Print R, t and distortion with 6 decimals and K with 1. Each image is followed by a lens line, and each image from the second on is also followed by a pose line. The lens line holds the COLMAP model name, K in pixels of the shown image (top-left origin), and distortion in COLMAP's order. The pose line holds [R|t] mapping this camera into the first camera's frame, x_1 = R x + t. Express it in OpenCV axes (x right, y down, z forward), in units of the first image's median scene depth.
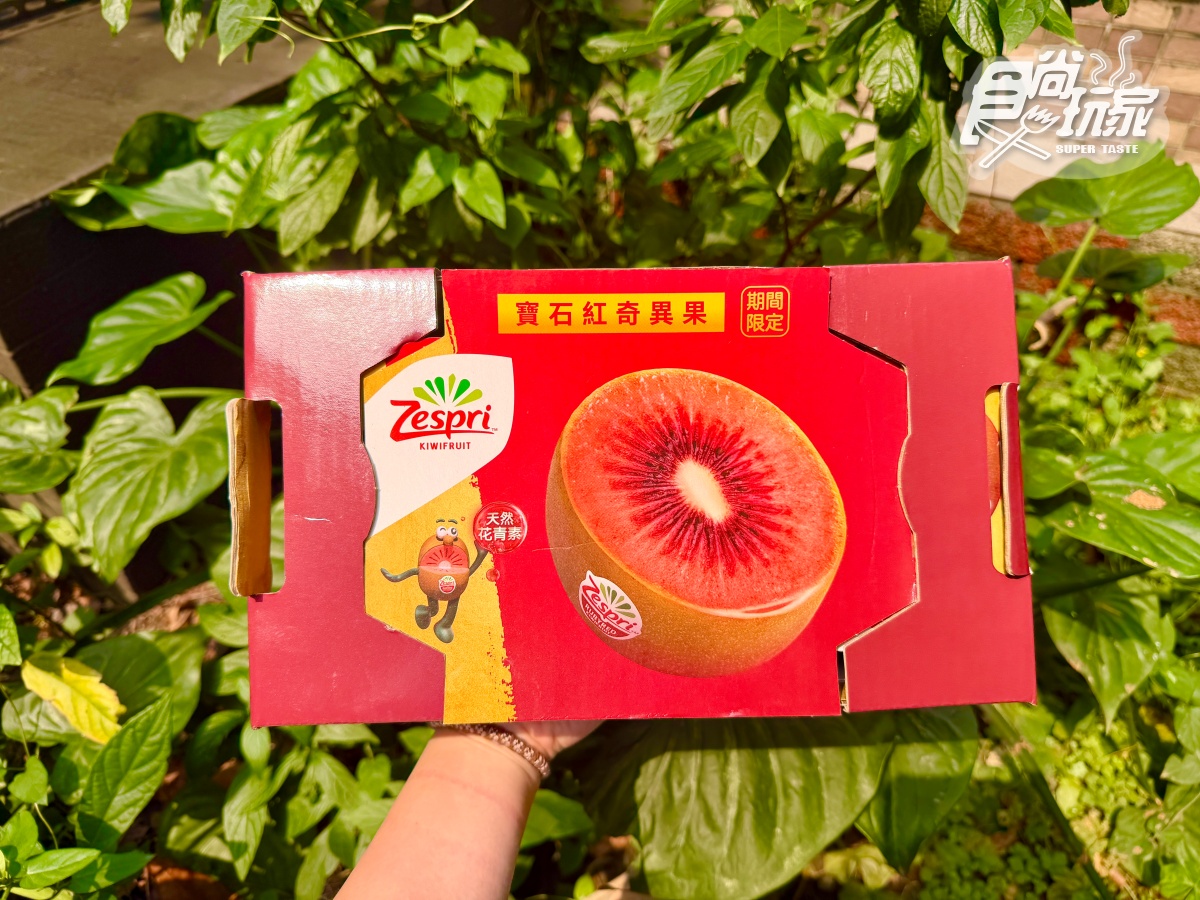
lens RADIAL K [[826.3, 0, 600.0], [0, 826.3, 450.0], [0, 0, 1]] dist [-0.001241, -0.002406]
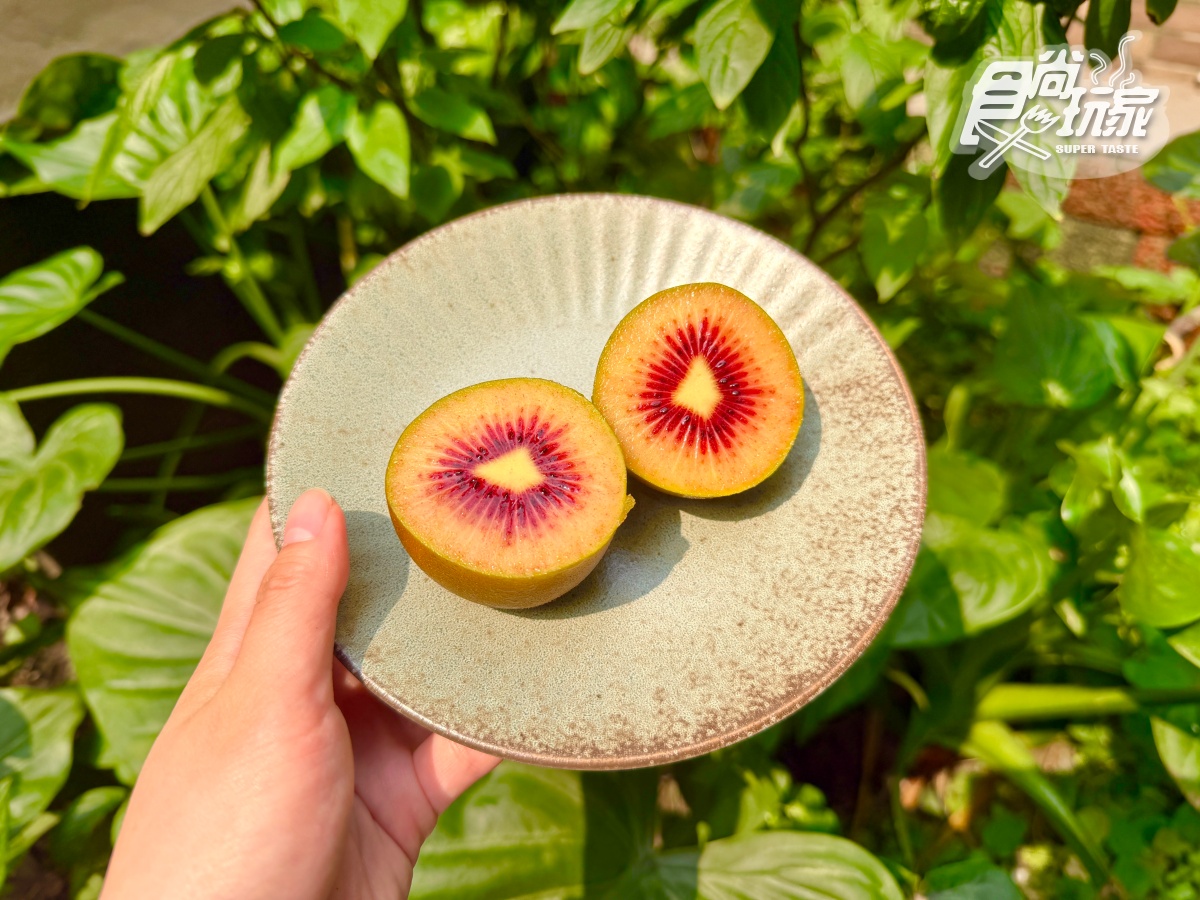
lens RADIAL K [[844.3, 0, 600.0], [0, 844.3, 450.0], [0, 0, 1]] dist [-0.028787, 0.008263]
pose [[0.995862, 0.030266, -0.085688, 0.106940], [-0.026266, 0.998529, 0.047425, -0.078313], [0.086997, -0.044978, 0.995193, 0.241892]]
